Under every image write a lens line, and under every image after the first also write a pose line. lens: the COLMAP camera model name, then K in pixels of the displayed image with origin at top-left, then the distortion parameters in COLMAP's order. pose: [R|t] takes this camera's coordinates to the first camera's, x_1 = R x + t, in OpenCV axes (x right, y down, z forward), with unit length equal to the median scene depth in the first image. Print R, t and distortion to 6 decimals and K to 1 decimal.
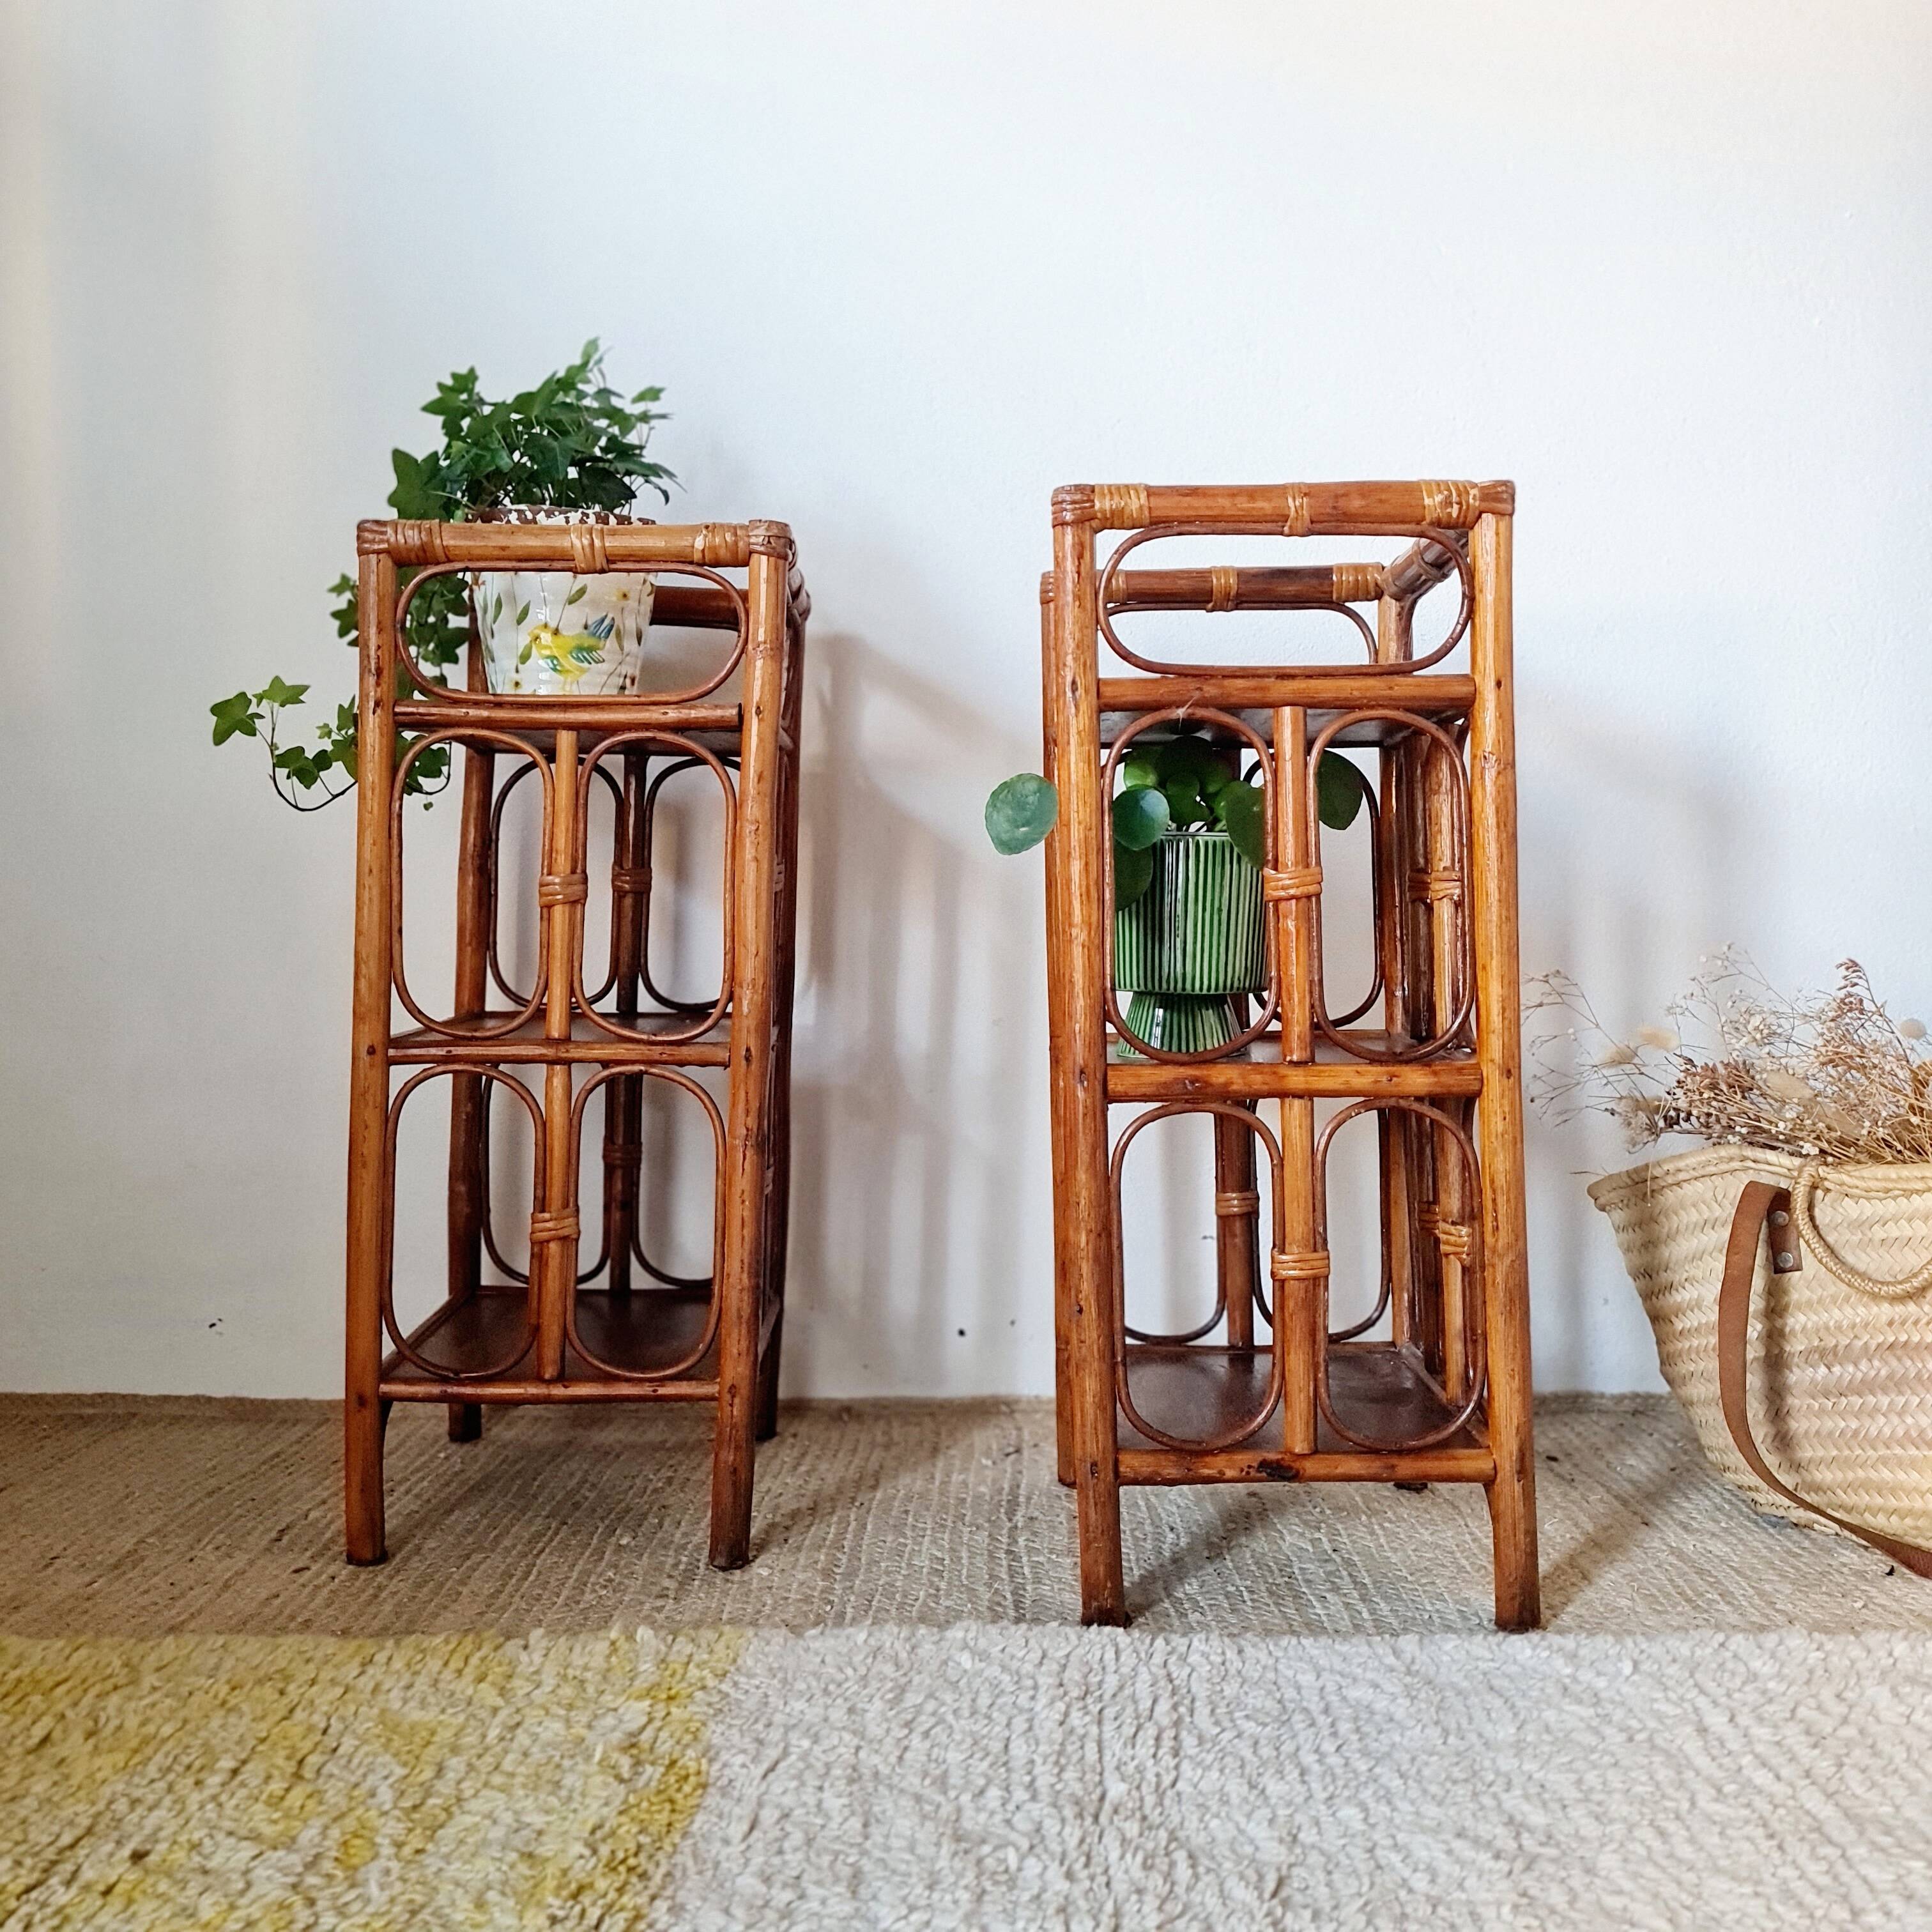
lens RADIAL K [[1987.9, 0, 942.5], [0, 1987.9, 916.0], [0, 0, 1]] dist [0.014394, -0.000120]
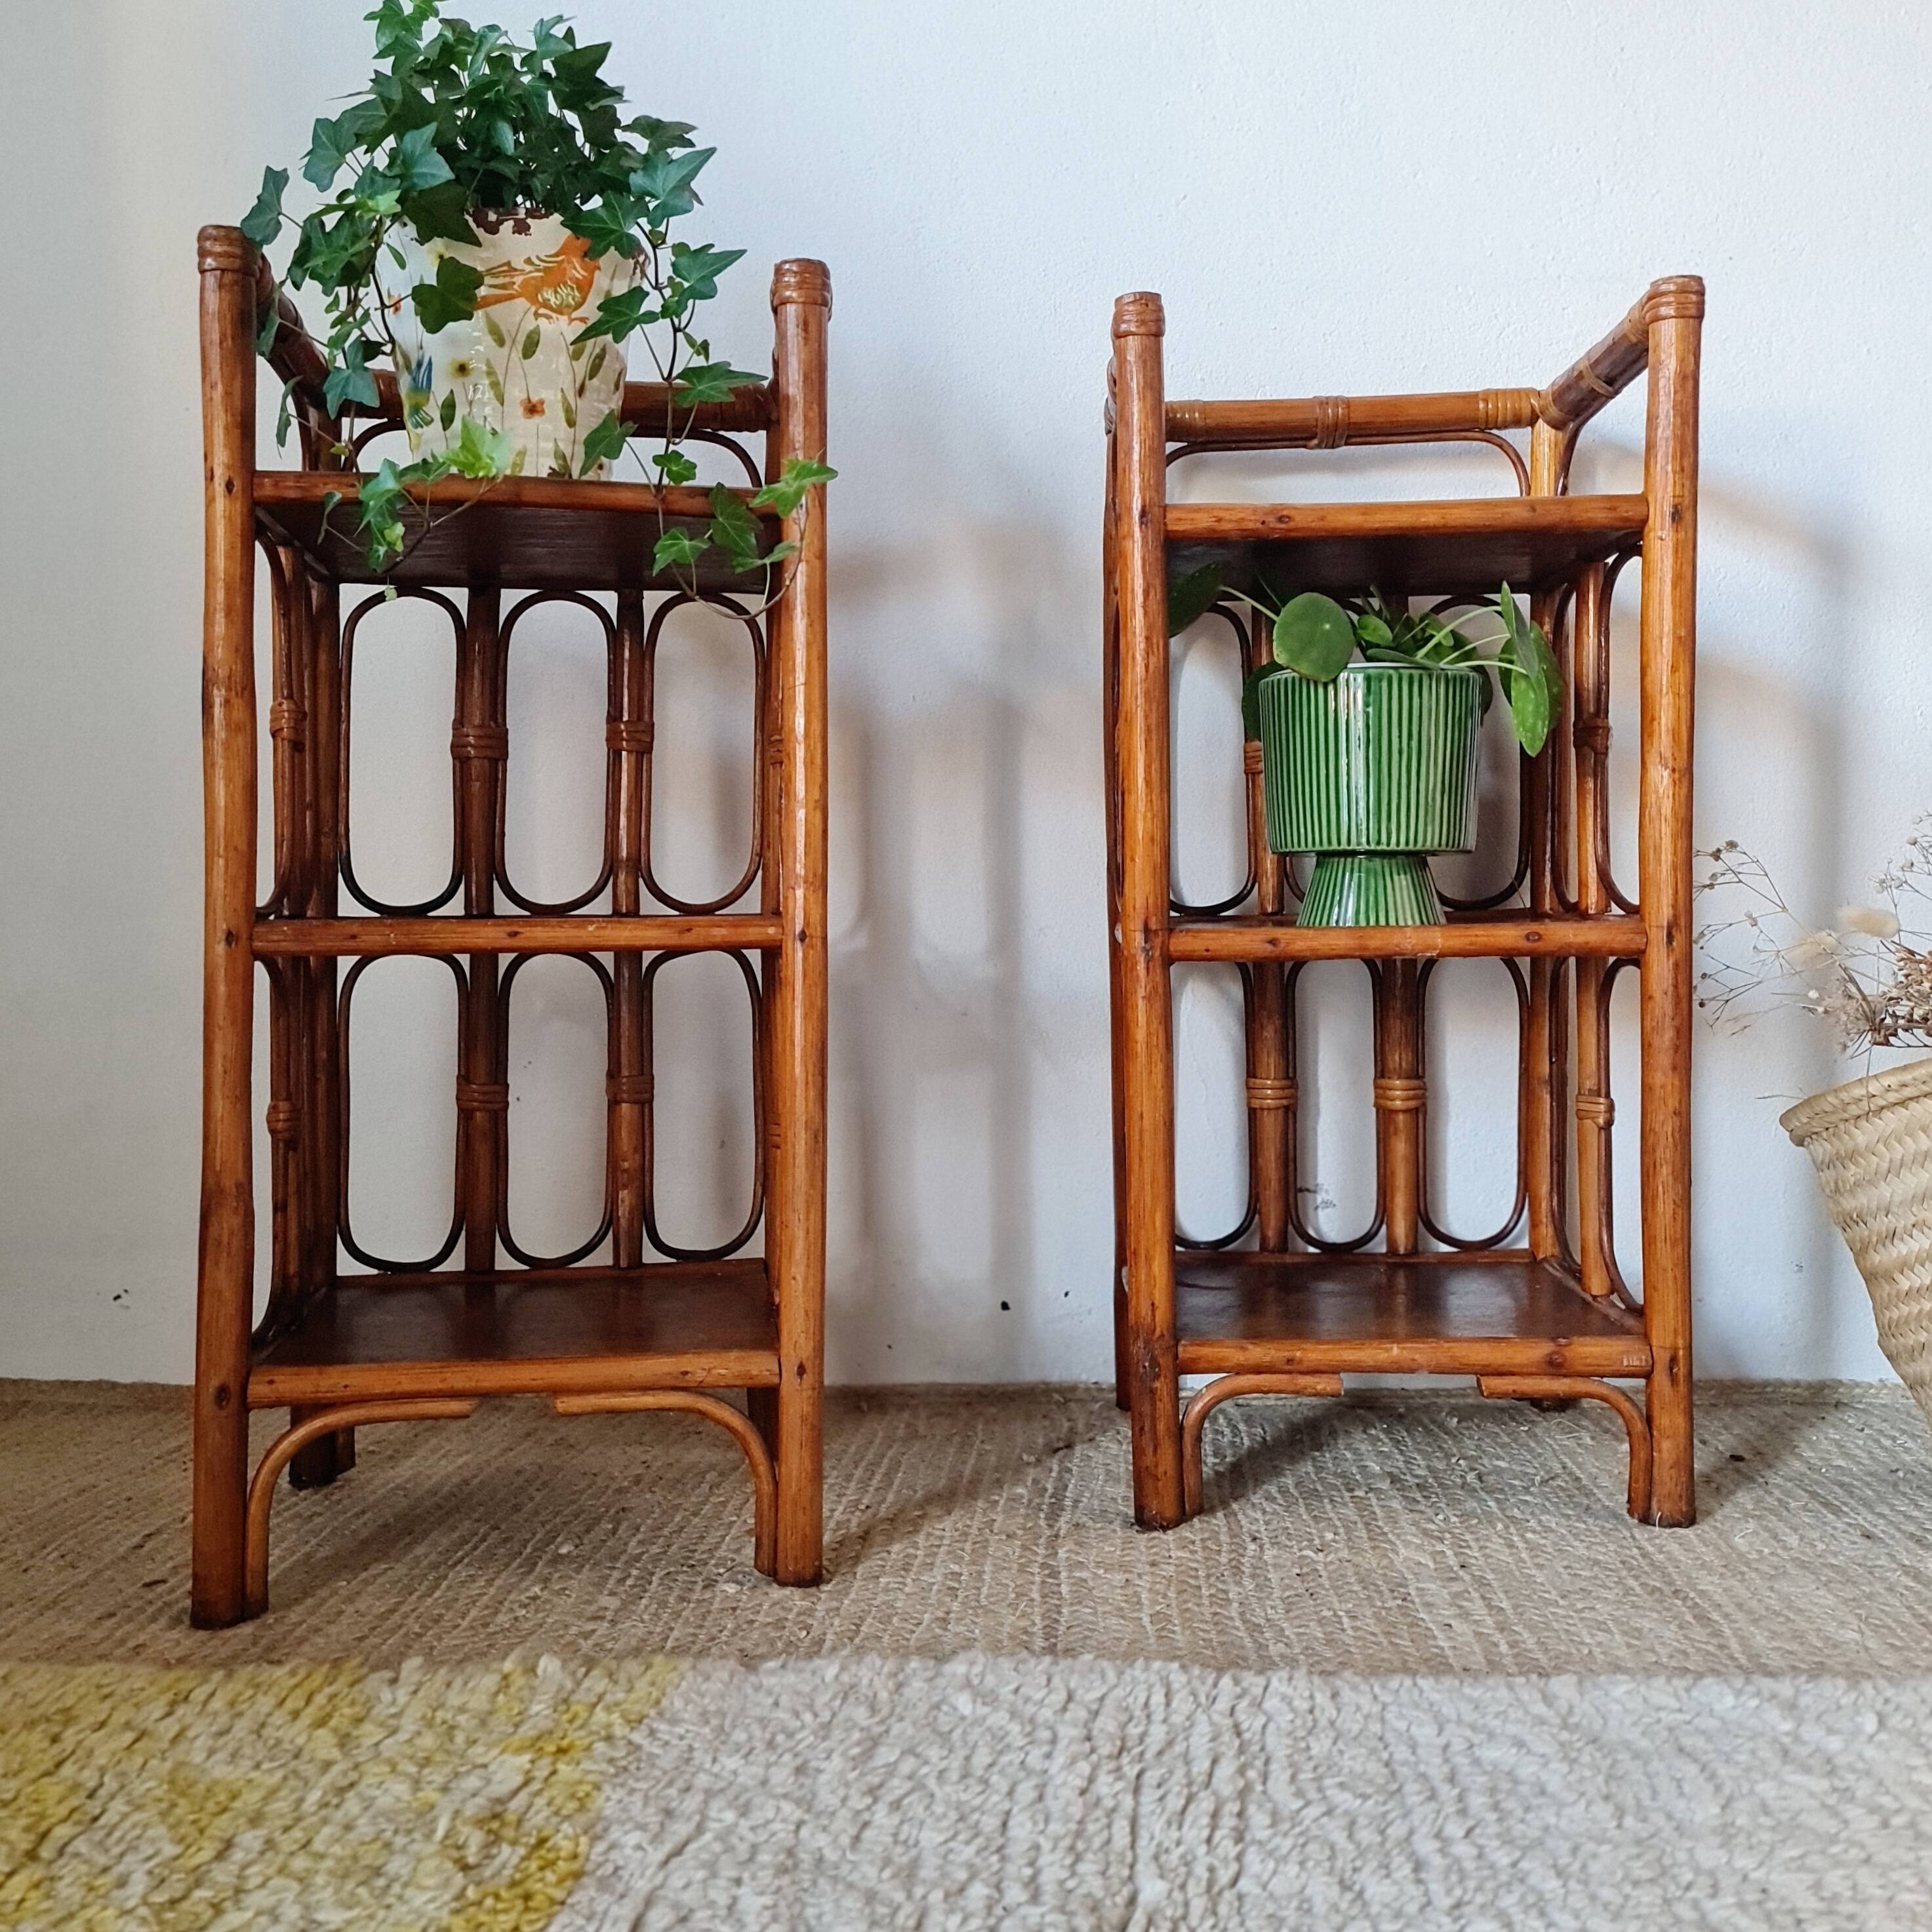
lens RADIAL K [[1969.7, 0, 959.7], [0, 1969.7, 960.1], [0, 0, 1]] dist [0.020023, -0.006136]
pose [[0.998468, -0.011309, -0.054169, 0.052776], [0.011300, 0.999936, -0.000469, 0.093196], [0.054170, -0.000144, 0.998532, 0.254929]]
